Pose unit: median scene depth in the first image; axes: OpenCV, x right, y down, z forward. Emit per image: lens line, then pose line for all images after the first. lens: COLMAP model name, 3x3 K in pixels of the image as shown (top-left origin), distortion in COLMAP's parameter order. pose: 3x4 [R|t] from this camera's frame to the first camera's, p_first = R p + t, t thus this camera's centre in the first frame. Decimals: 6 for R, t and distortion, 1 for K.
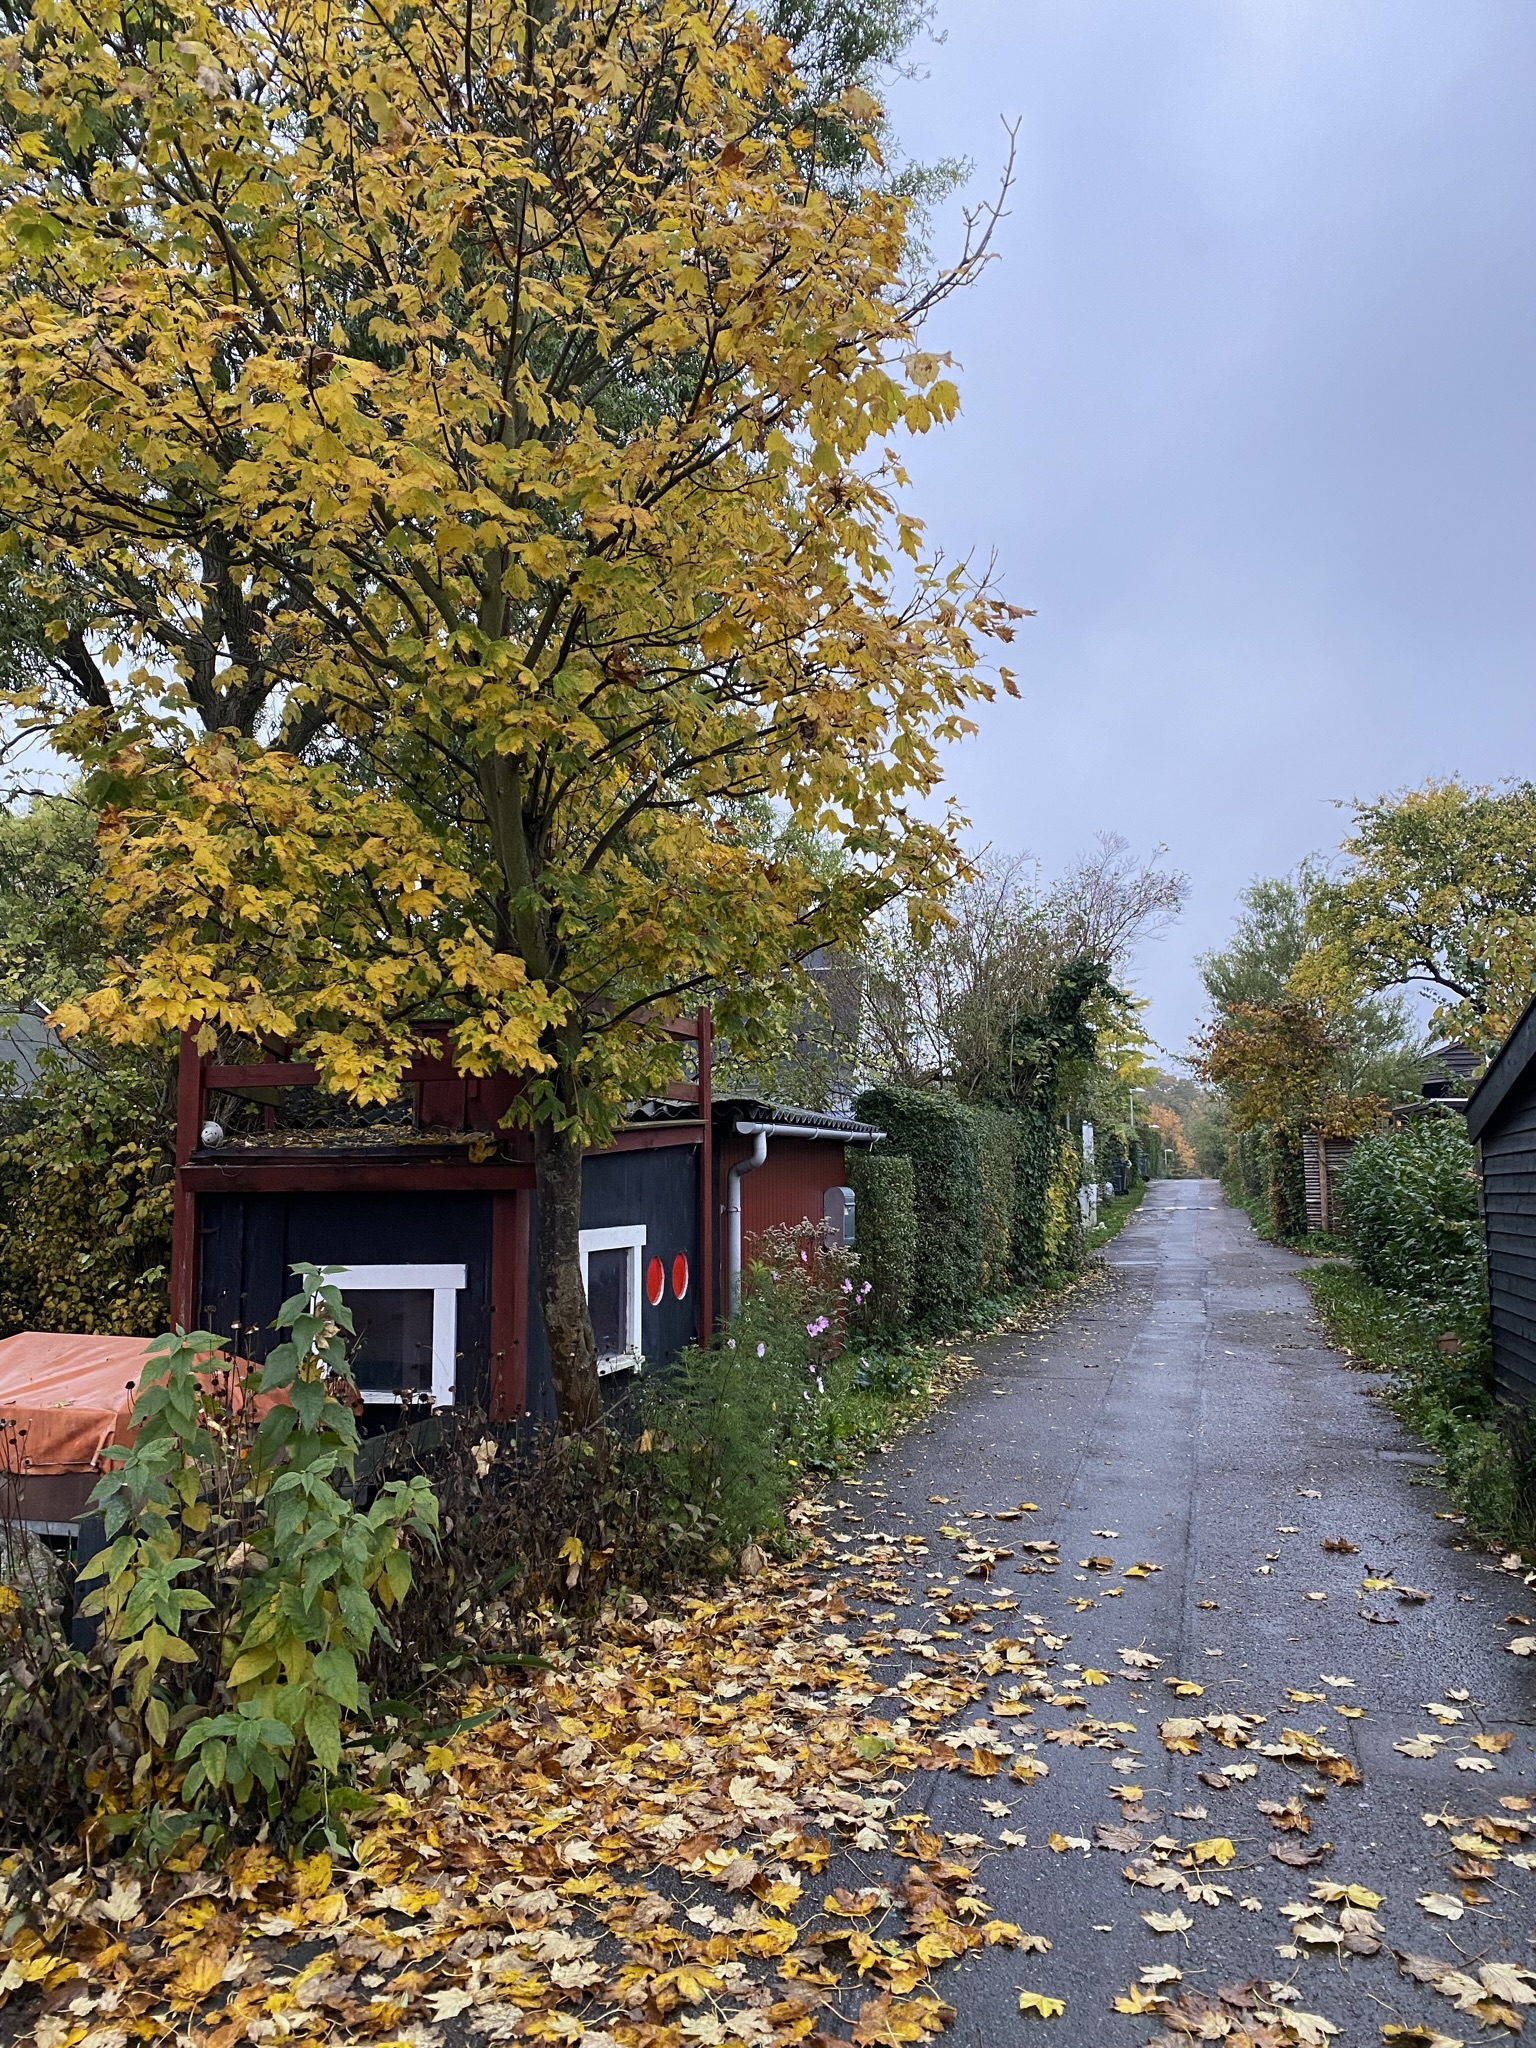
lens RADIAL K [[1548.1, 0, 771.7], [0, 1548.1, 1013.3], [0, 0, 1]] dist [0.037413, -0.037005]
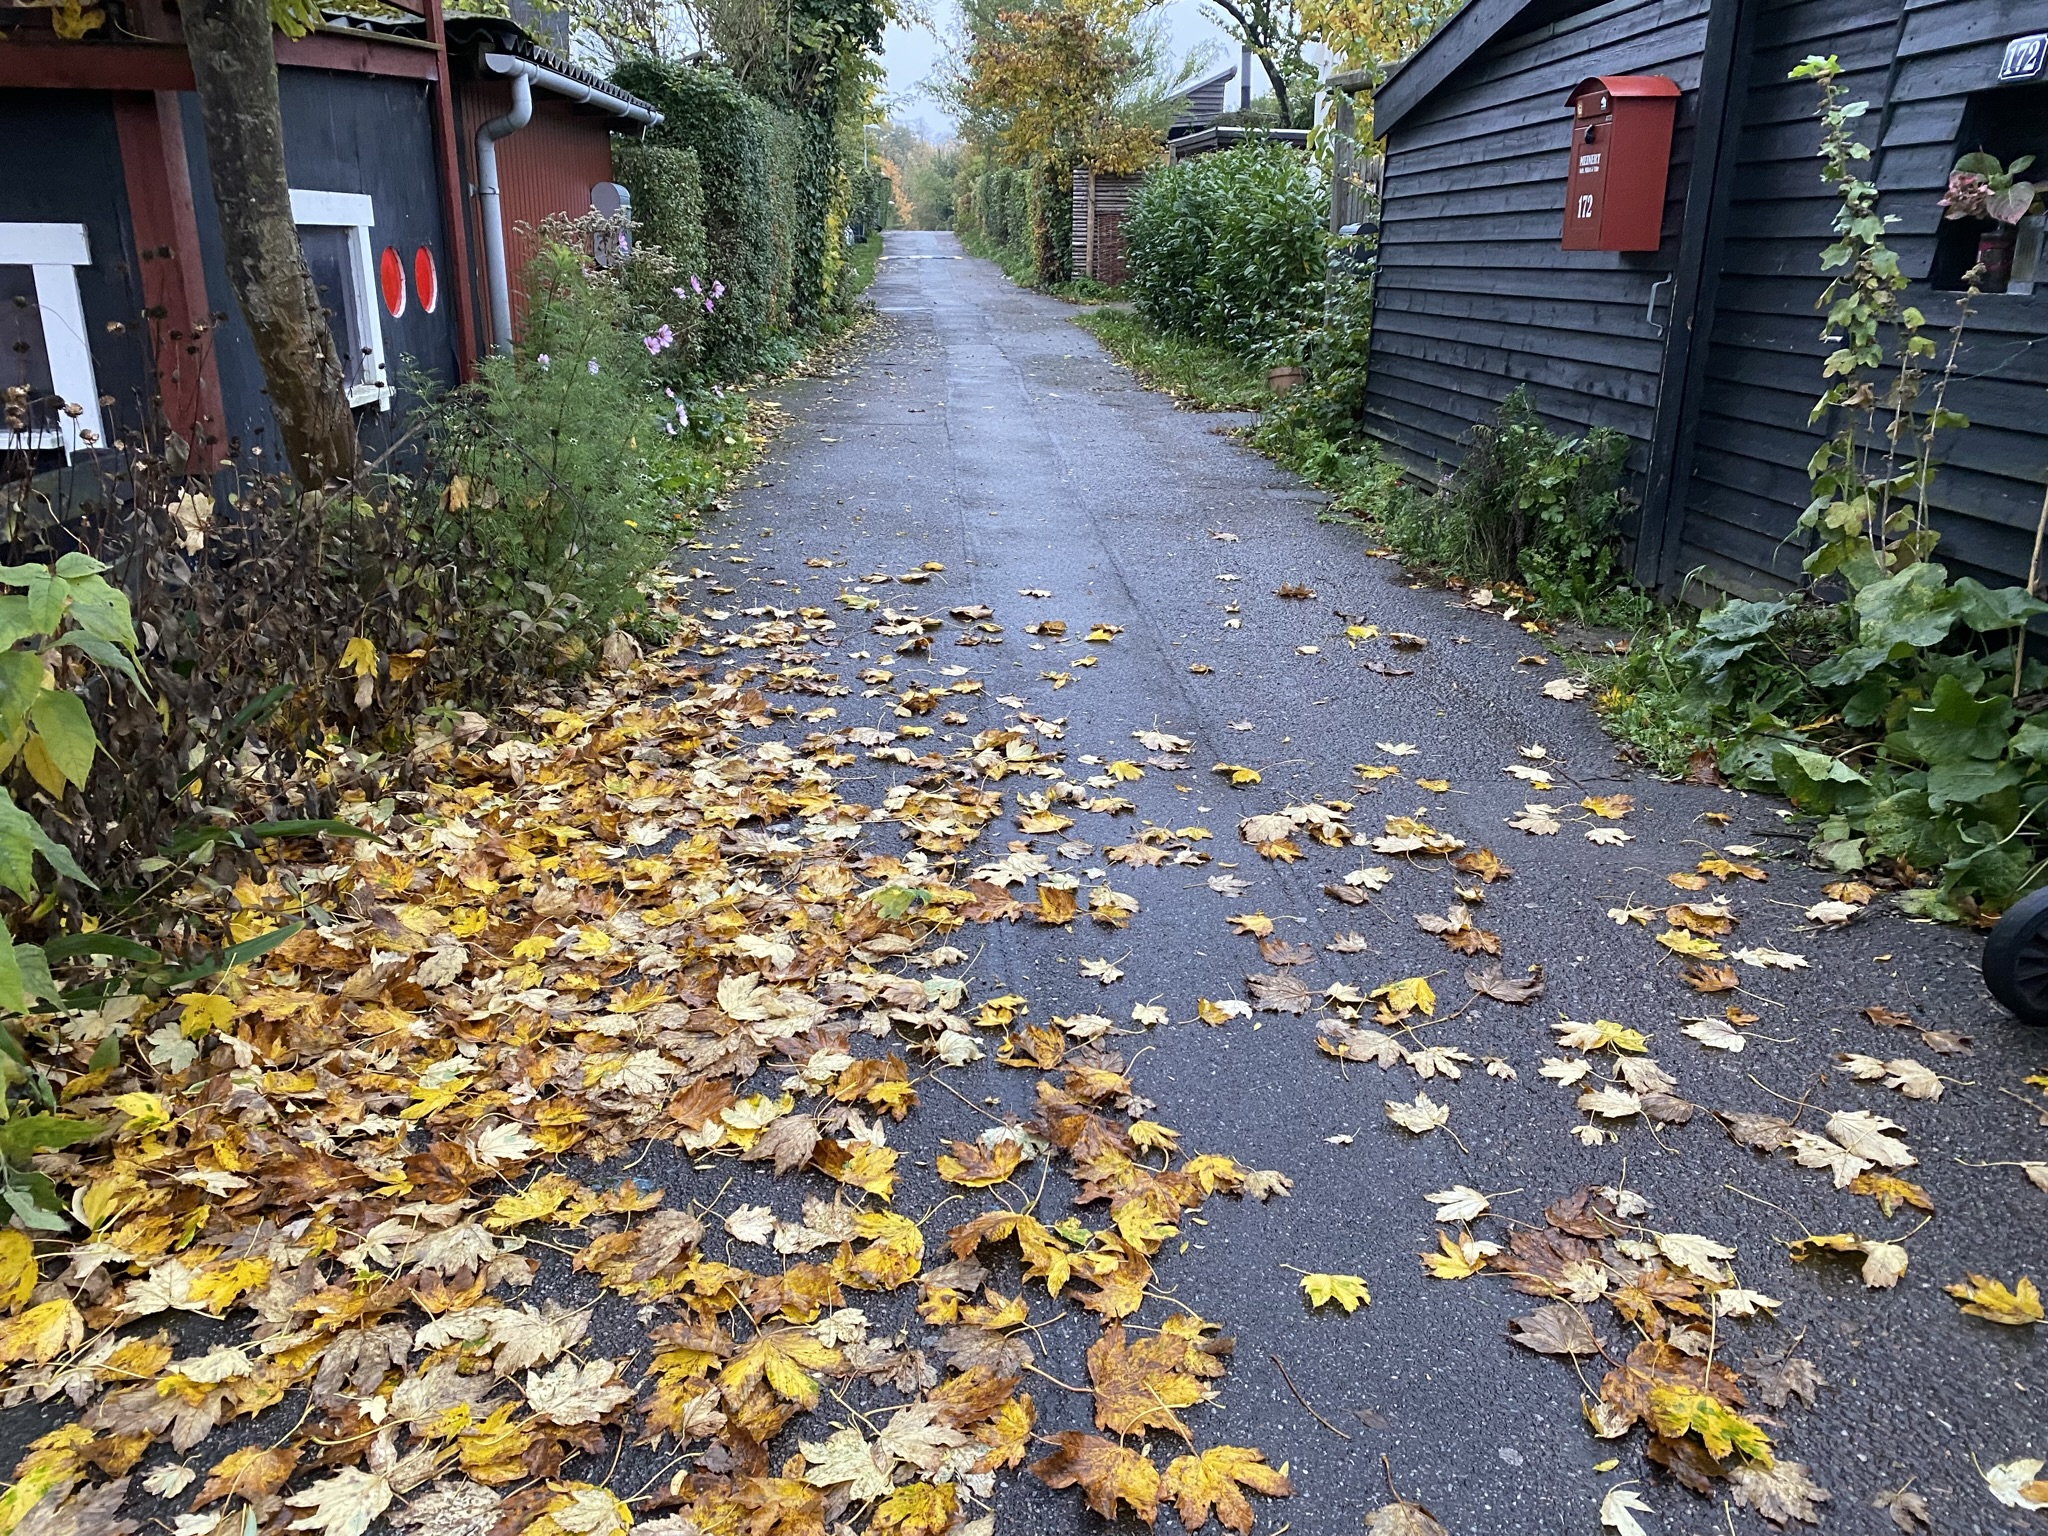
lens RADIAL K [[1548.1, 0, 1036.6], [0, 1548.1, 760.6], [0, 0, 1]] dist [0.037413, -0.037005]
pose [[0.941221, -0.085004, 0.326921, -0.092446], [-0.059705, 0.910717, 0.408693, 0.117675], [-0.332473, -0.404190, 0.852111, 0.387733]]
